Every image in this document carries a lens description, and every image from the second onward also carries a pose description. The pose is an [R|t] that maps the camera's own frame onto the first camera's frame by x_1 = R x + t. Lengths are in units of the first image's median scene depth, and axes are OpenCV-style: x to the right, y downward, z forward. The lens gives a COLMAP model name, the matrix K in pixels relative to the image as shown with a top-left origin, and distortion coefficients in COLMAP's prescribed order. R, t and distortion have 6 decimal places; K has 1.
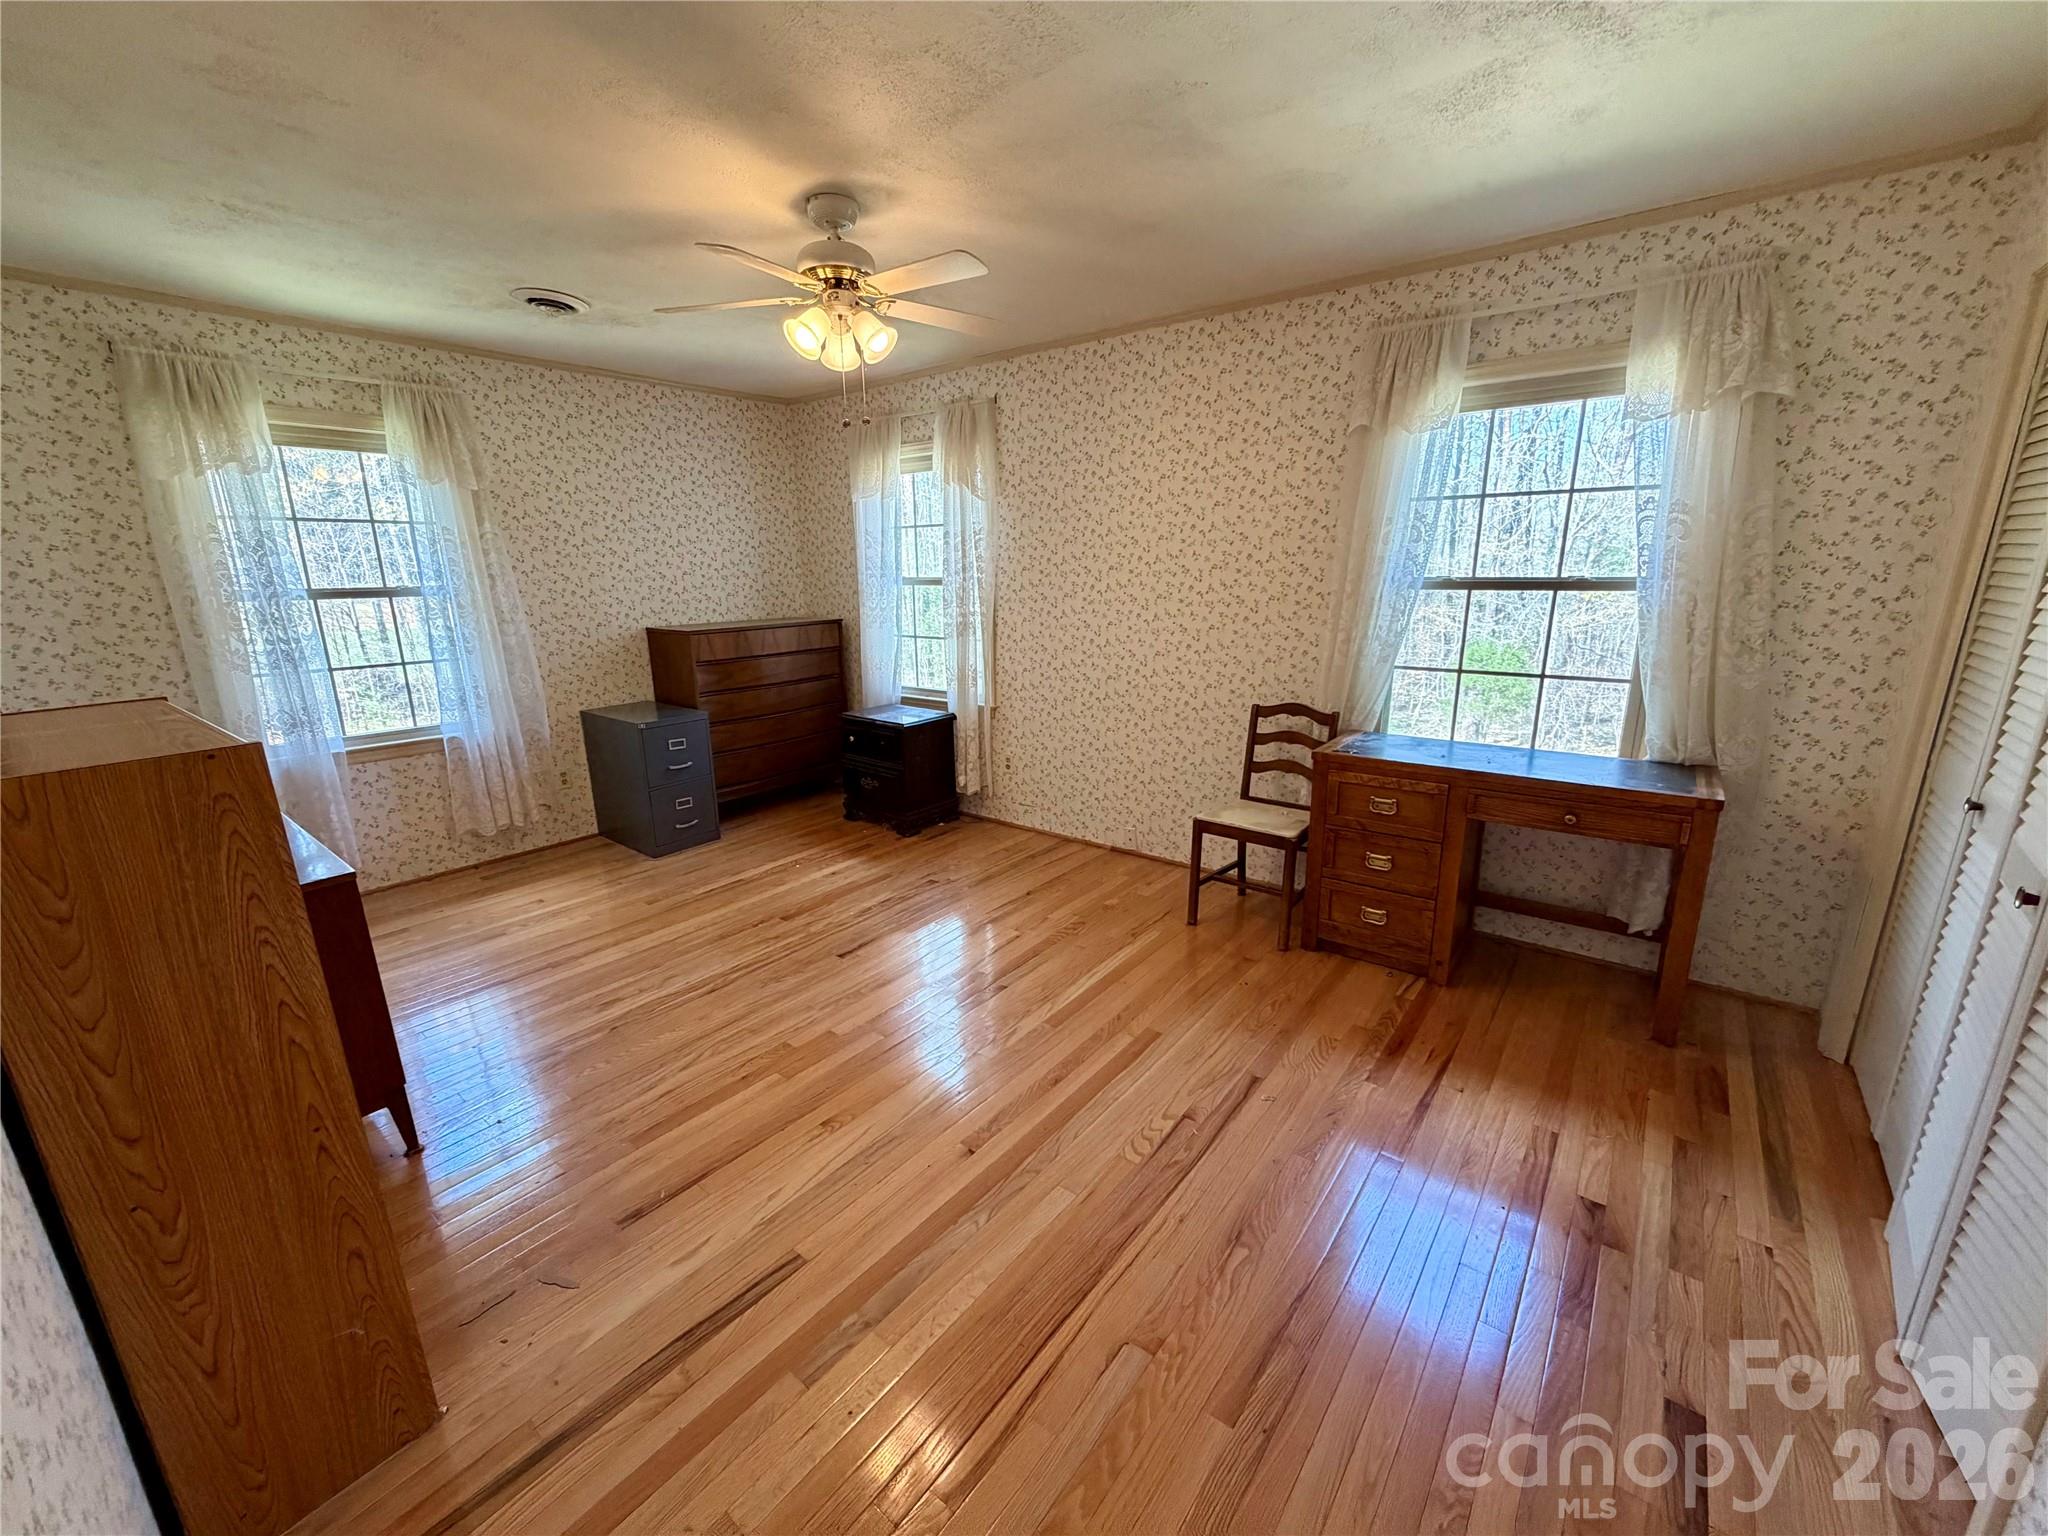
lens RADIAL K [[816.4, 0, 1019.4], [0, 816.4, 774.3], [0, 0, 1]] dist [-0.001181, 0.000620]
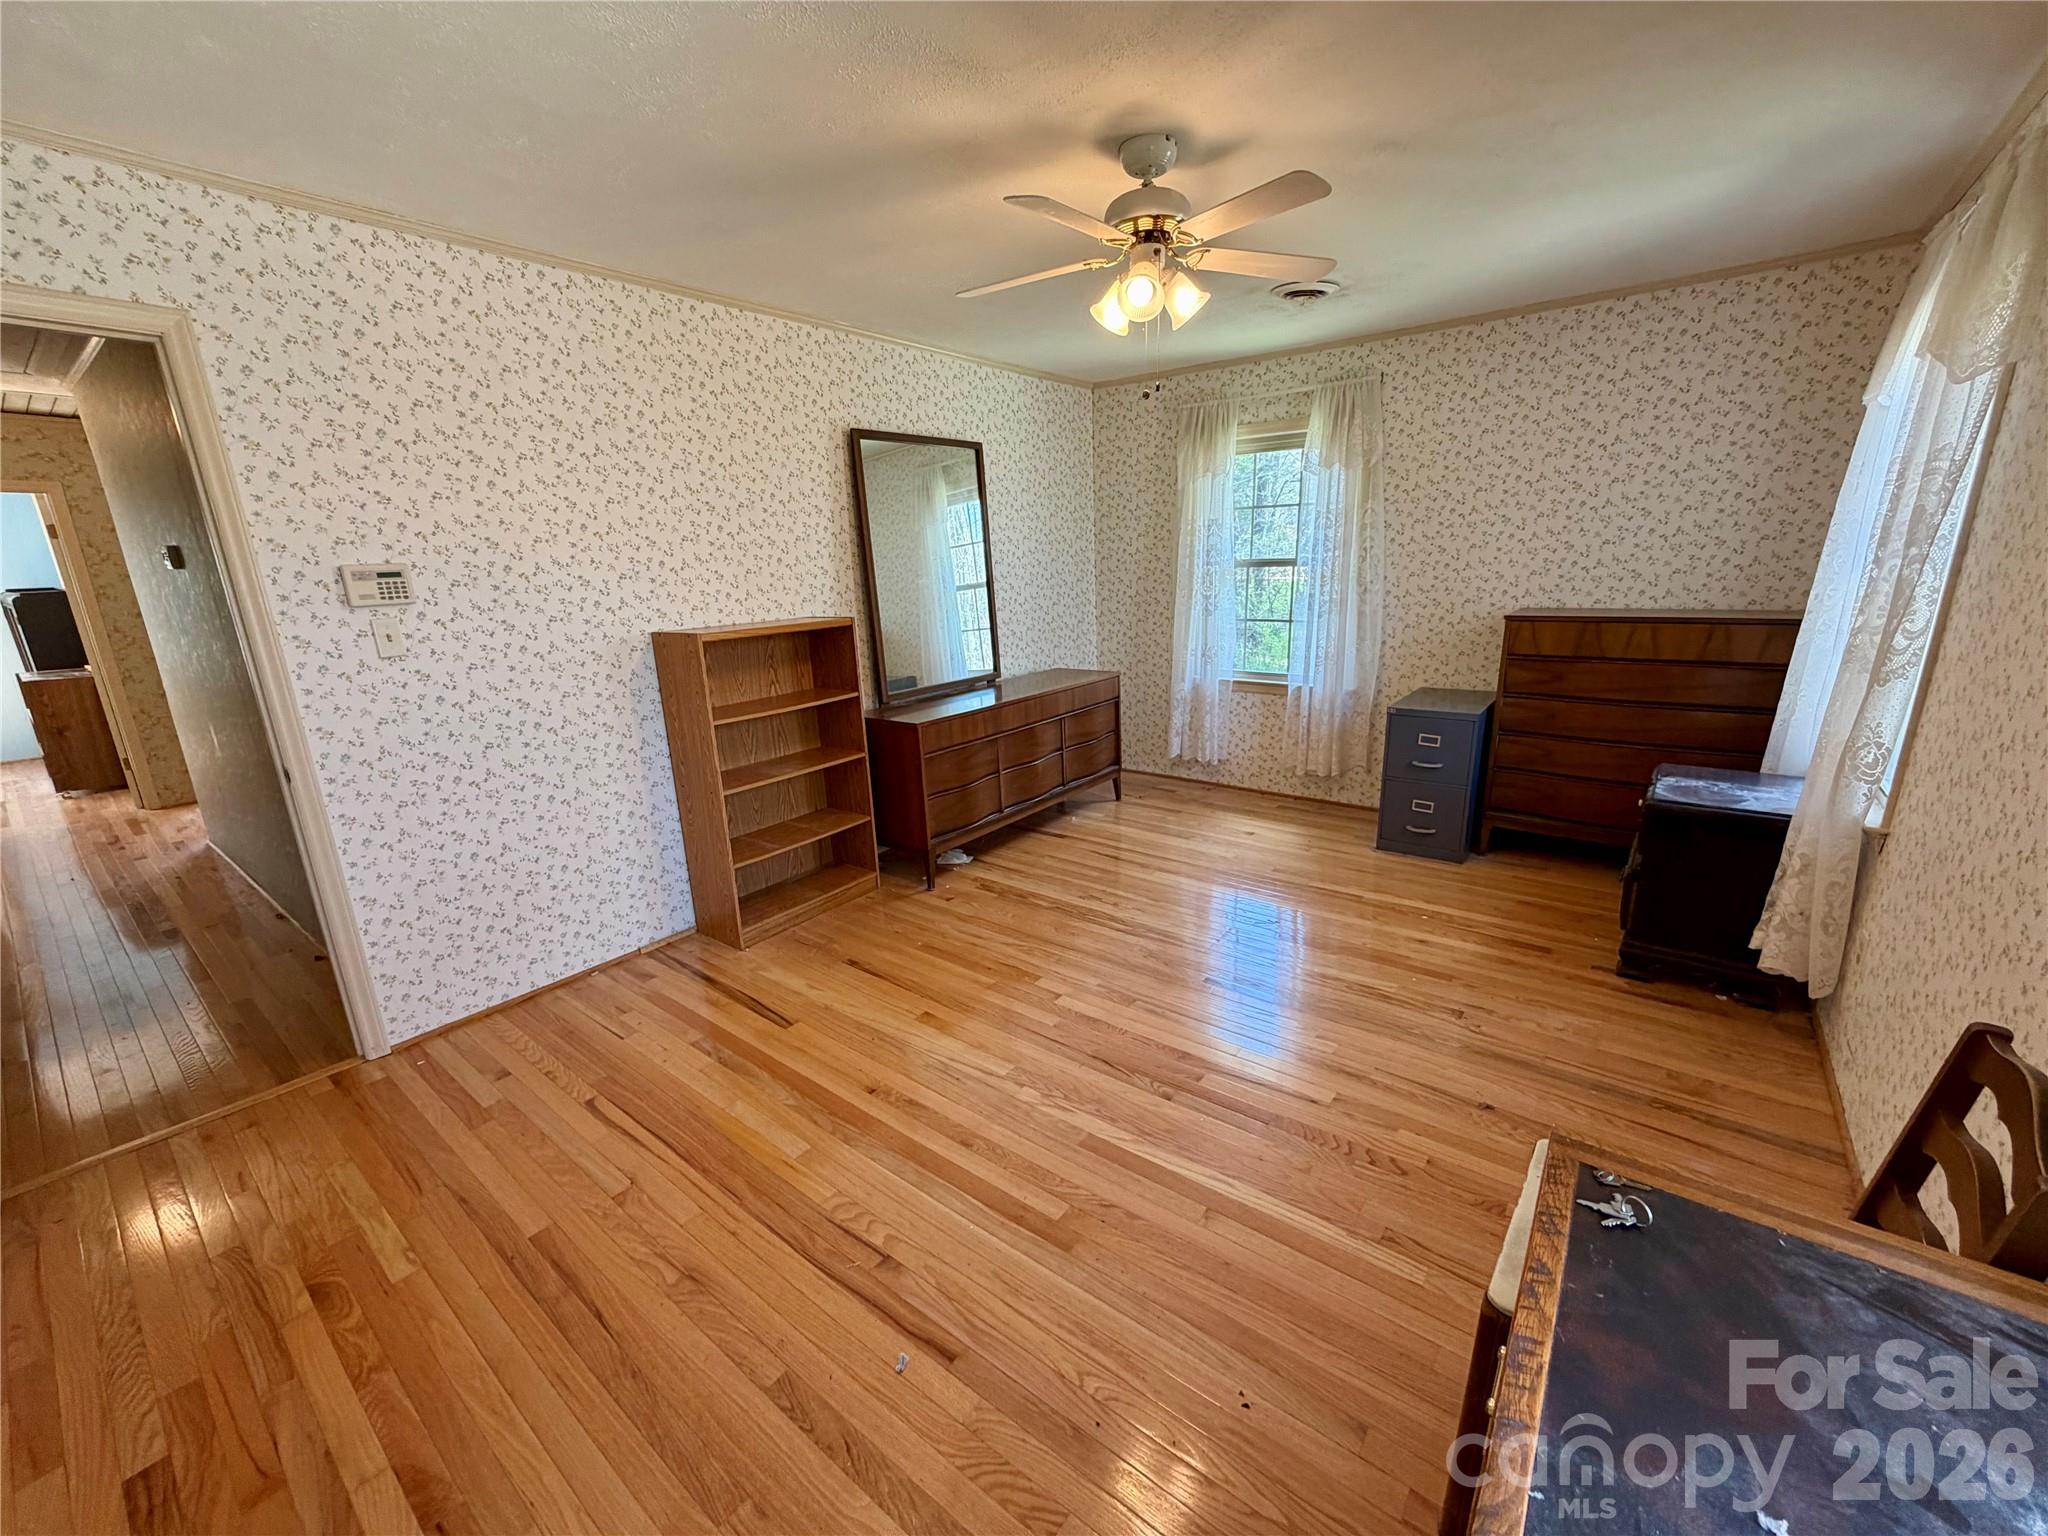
lens RADIAL K [[816.4, 0, 1016.8], [0, 816.4, 775.4], [0, 0, 1]] dist [-0.001181, 0.000620]
pose [[0.003115, 0.274300, -0.961639, 0.506517], [-0.217654, 0.938775, 0.267073, -0.159972], [0.976021, 0.208472, 0.062627, 0.586344]]
